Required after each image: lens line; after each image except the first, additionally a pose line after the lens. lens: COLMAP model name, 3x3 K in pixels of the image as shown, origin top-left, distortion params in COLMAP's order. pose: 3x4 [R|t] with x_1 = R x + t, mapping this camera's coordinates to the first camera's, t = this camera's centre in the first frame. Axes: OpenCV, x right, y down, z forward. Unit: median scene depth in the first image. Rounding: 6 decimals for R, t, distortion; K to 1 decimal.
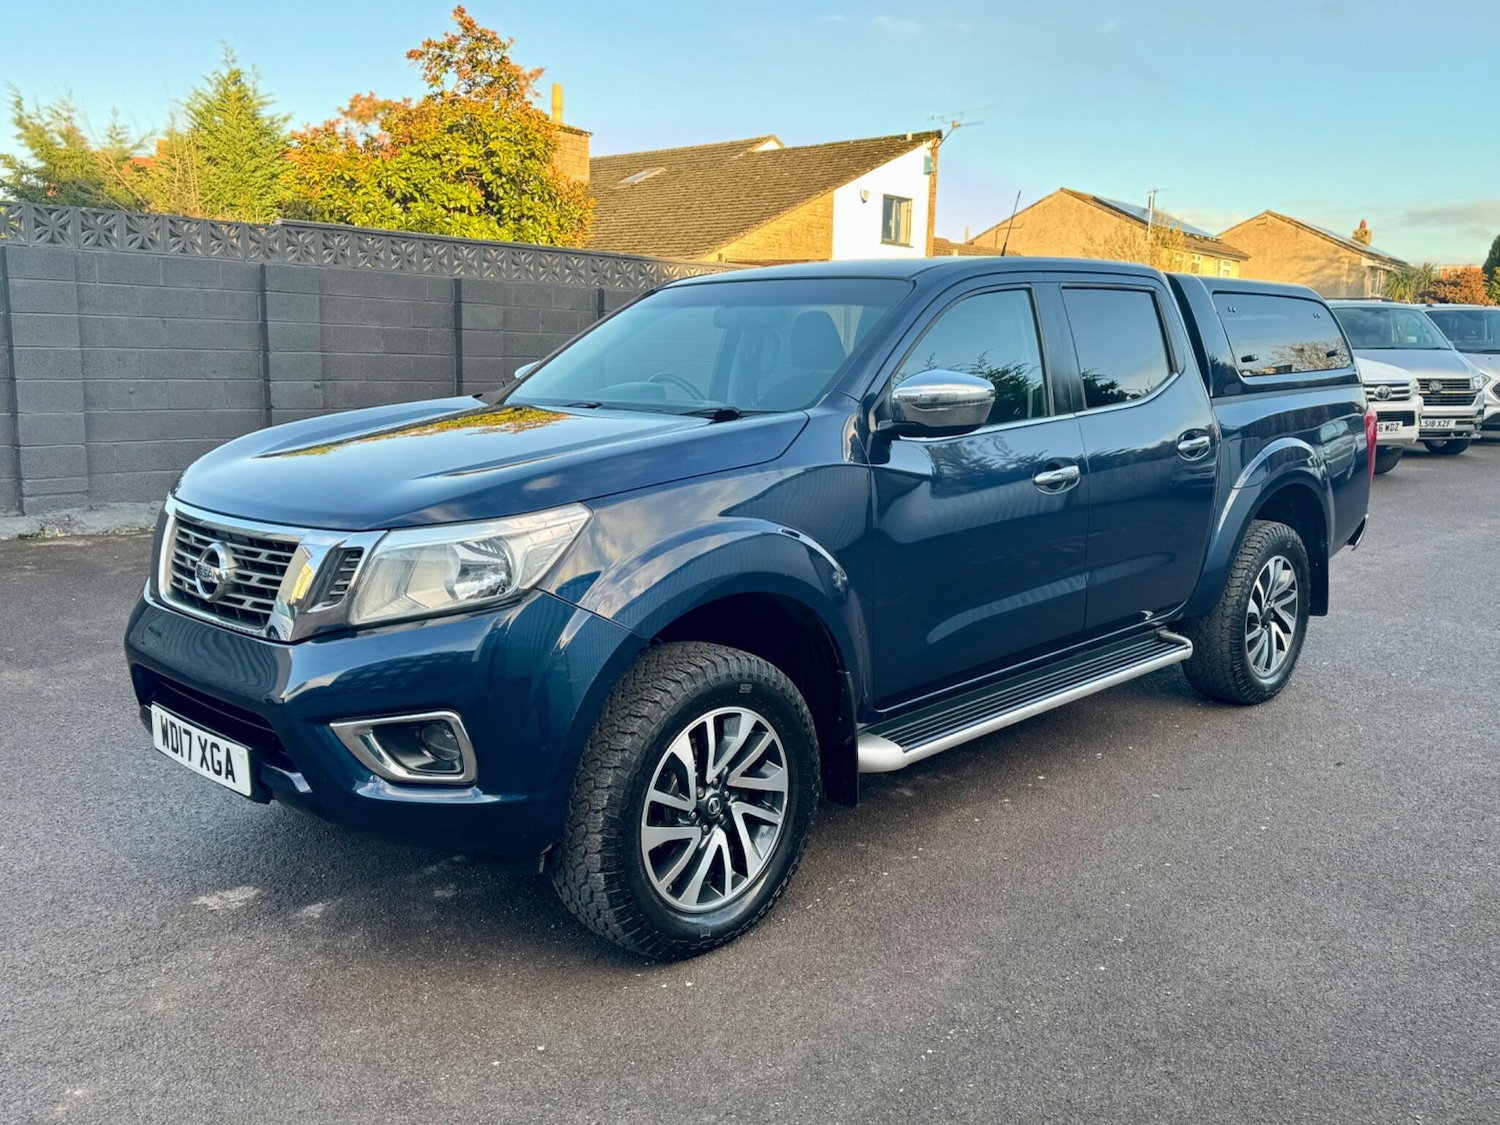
lens RADIAL K [[1330.4, 0, 752.3], [0, 1330.4, 563.5], [0, 0, 1]] dist [0.137534, -0.223419]
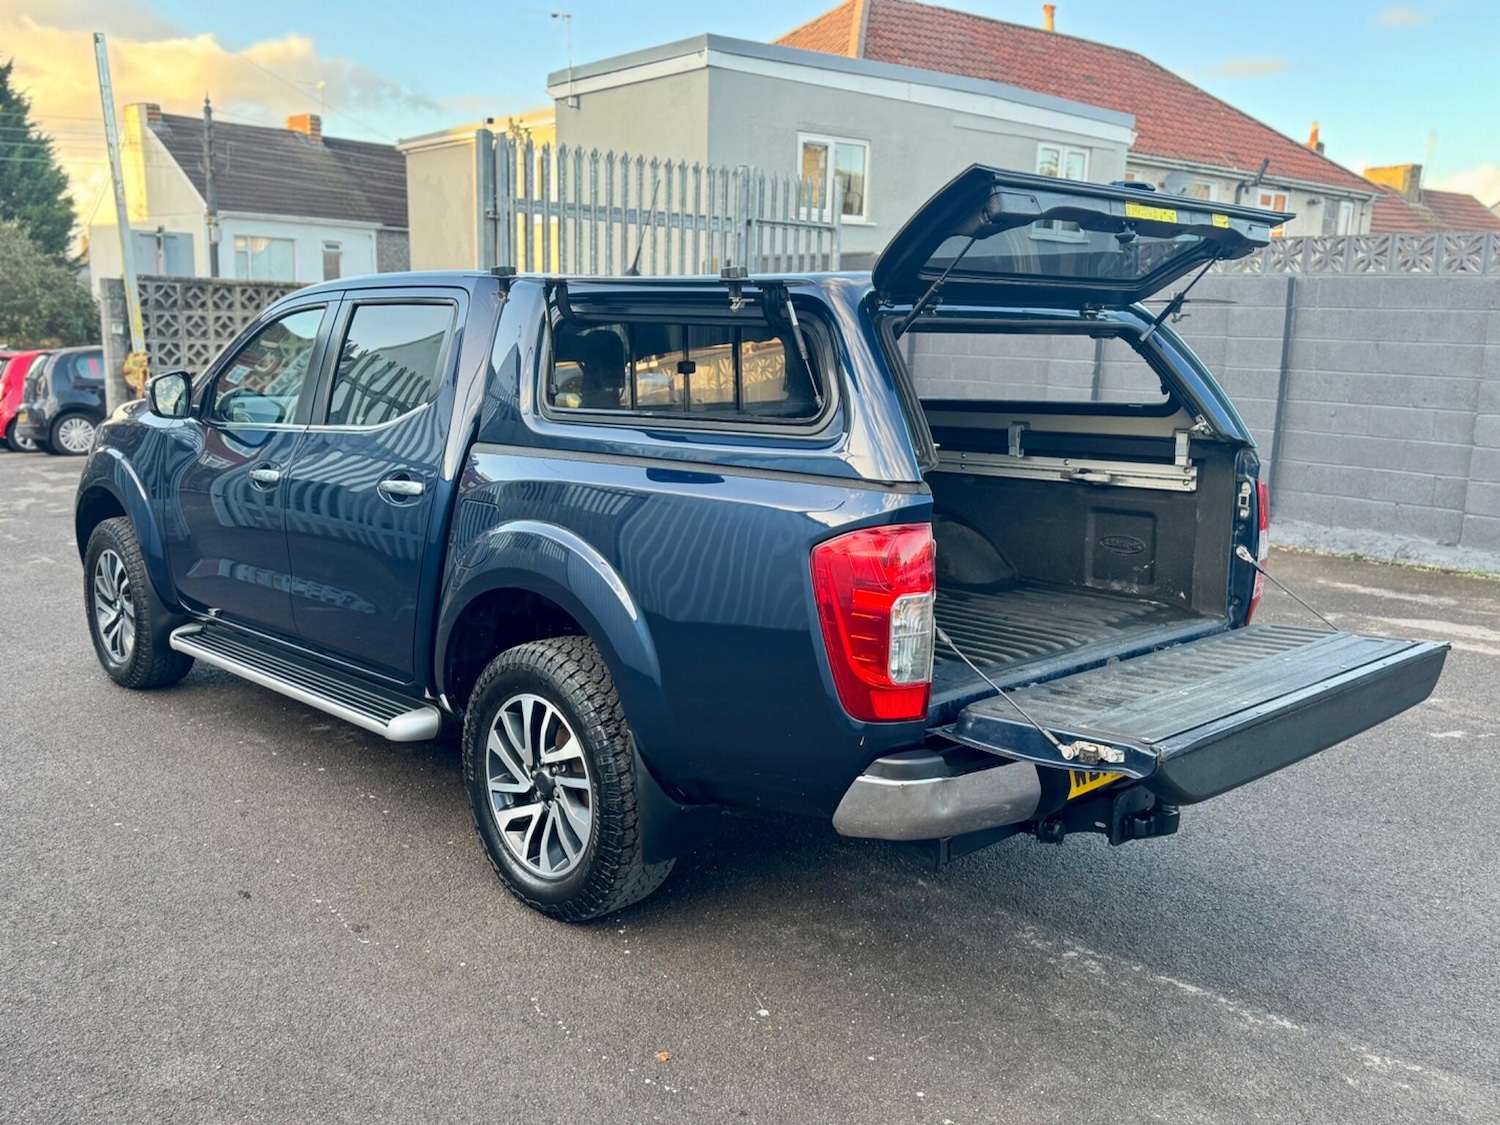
lens RADIAL K [[1342.0, 0, 750.8], [0, 1342.0, 562.4], [0, 0, 1]] dist [0.111698, -0.187844]
pose [[-0.047003, 0.161104, -0.985818, 1.013586], [-0.182394, 0.968932, 0.167041, -0.196423], [0.982101, 0.187658, -0.016159, 1.091892]]
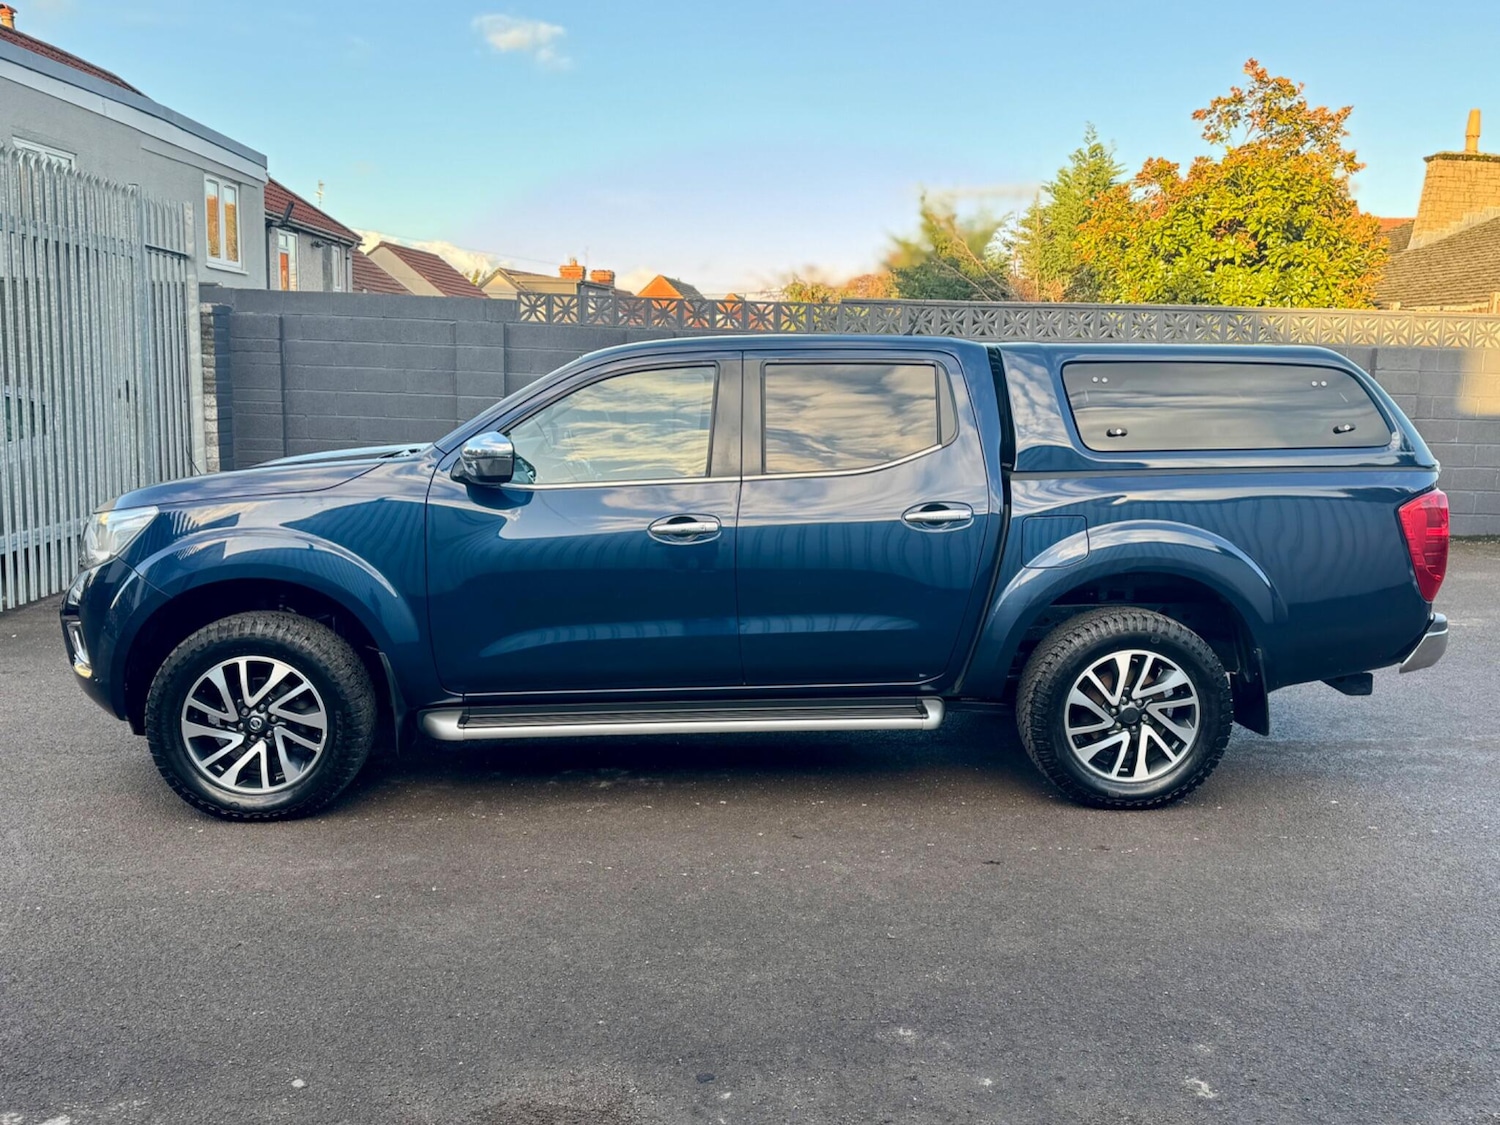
lens RADIAL K [[1330.4, 0, 752.3], [0, 1330.4, 563.5], [0, 0, 1]] dist [0.137534, -0.223419]
pose [[0.734111, 0.094897, -0.672366, 0.791890], [-0.117624, 0.992989, 0.011724, -0.042982], [0.668764, 0.070480, 0.740126, 0.154097]]
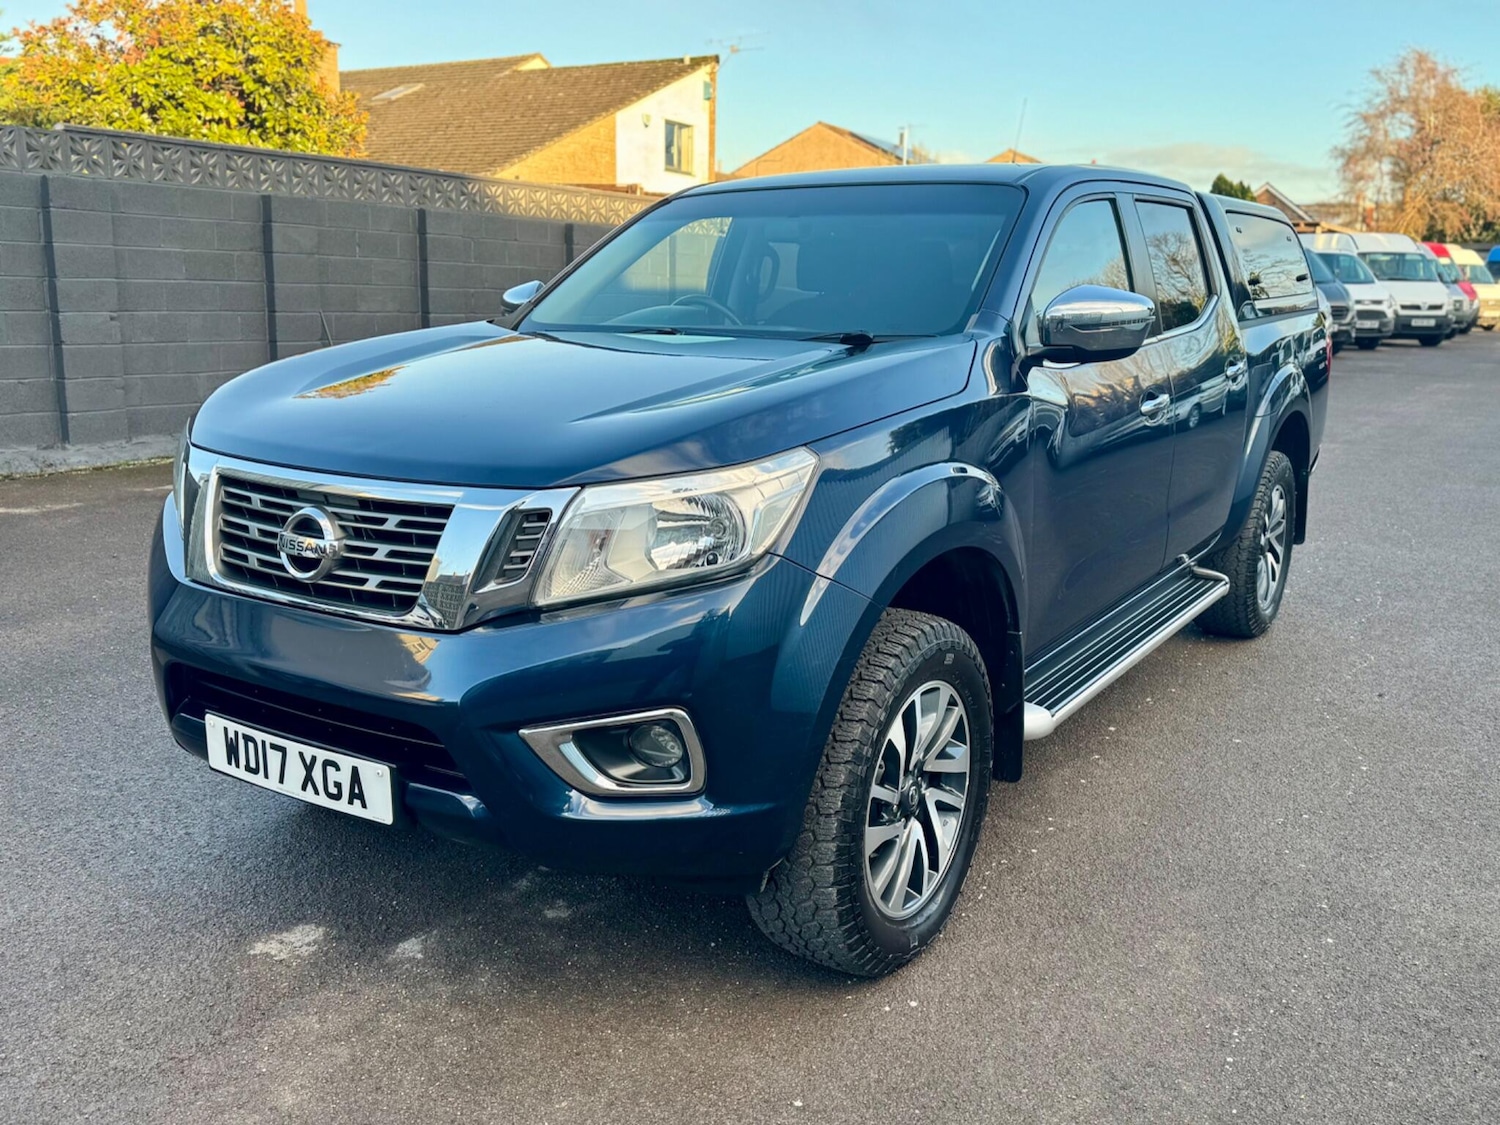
lens RADIAL K [[1342.8, 0, 754.7], [0, 1342.8, 559.2], [0, 0, 1]] dist [0.087098, -0.127754]
pose [[0.981370, -0.036793, 0.188570, -0.169704], [0.028602, 0.998533, 0.045977, -0.008096], [-0.189985, -0.039727, 0.980983, 0.102004]]
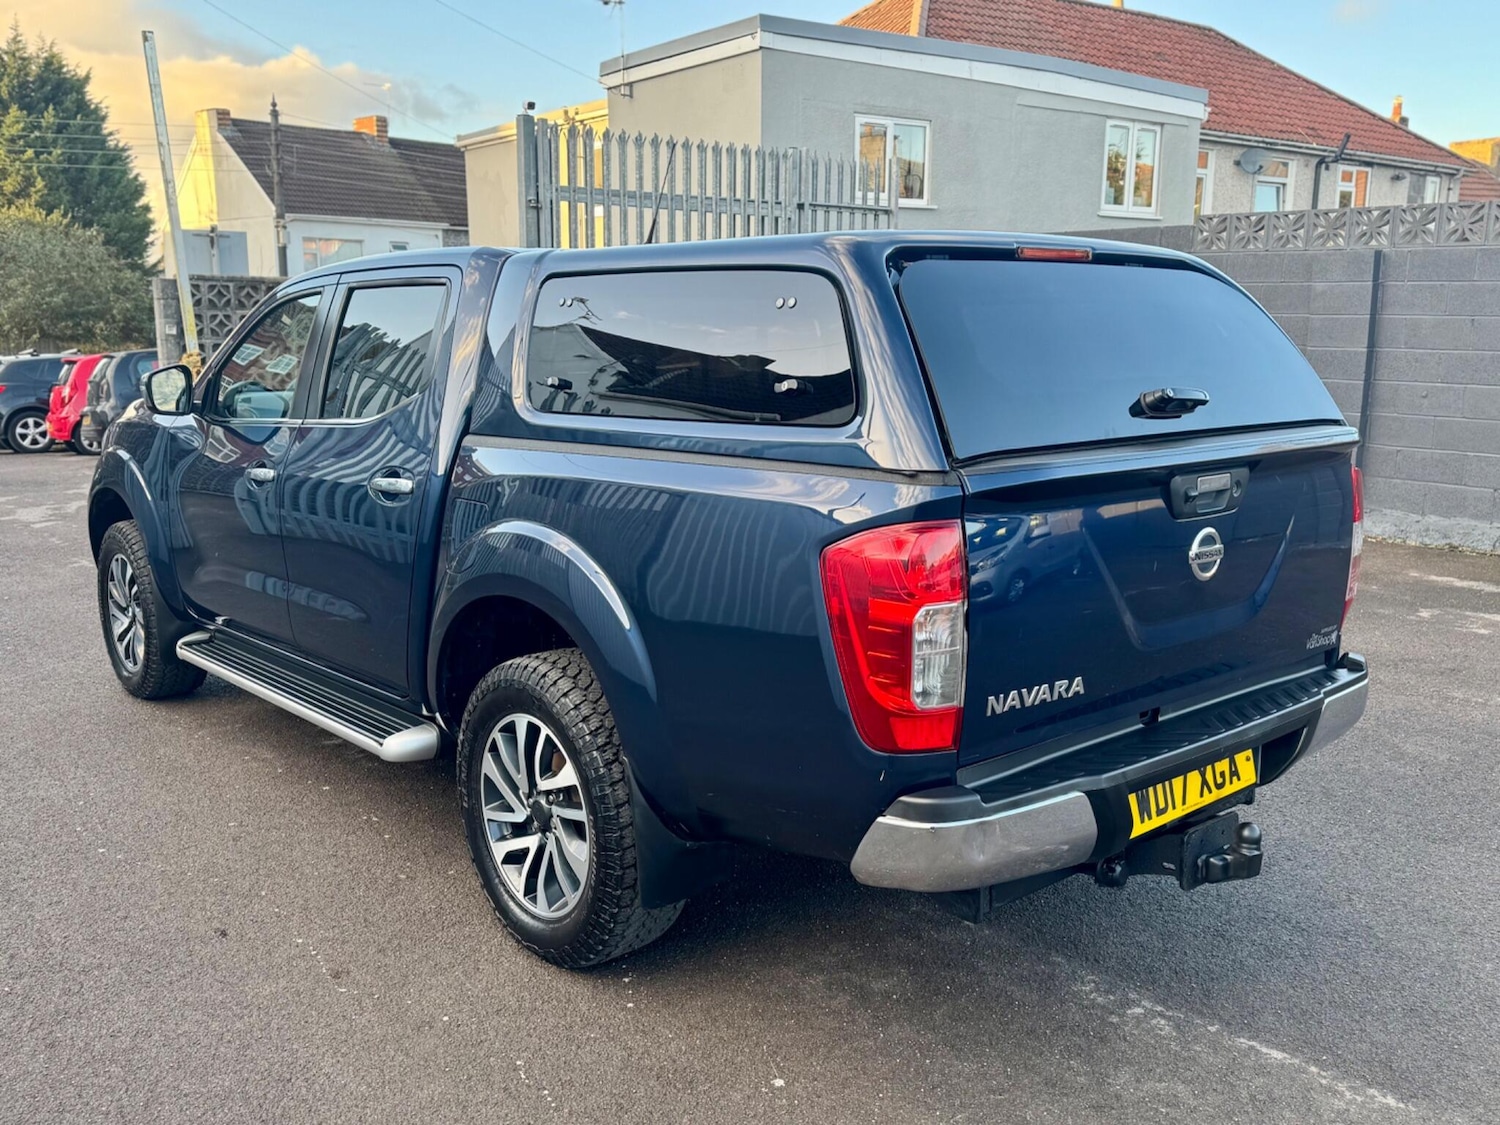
lens RADIAL K [[1342.8, 0, 754.7], [0, 1342.8, 559.2], [0, 0, 1]] dist [0.087098, -0.127754]
pose [[-0.094904, 0.163712, -0.981933, 0.939307], [-0.164910, 0.970171, 0.177690, -0.191788], [0.981732, 0.178794, -0.065076, 1.113205]]
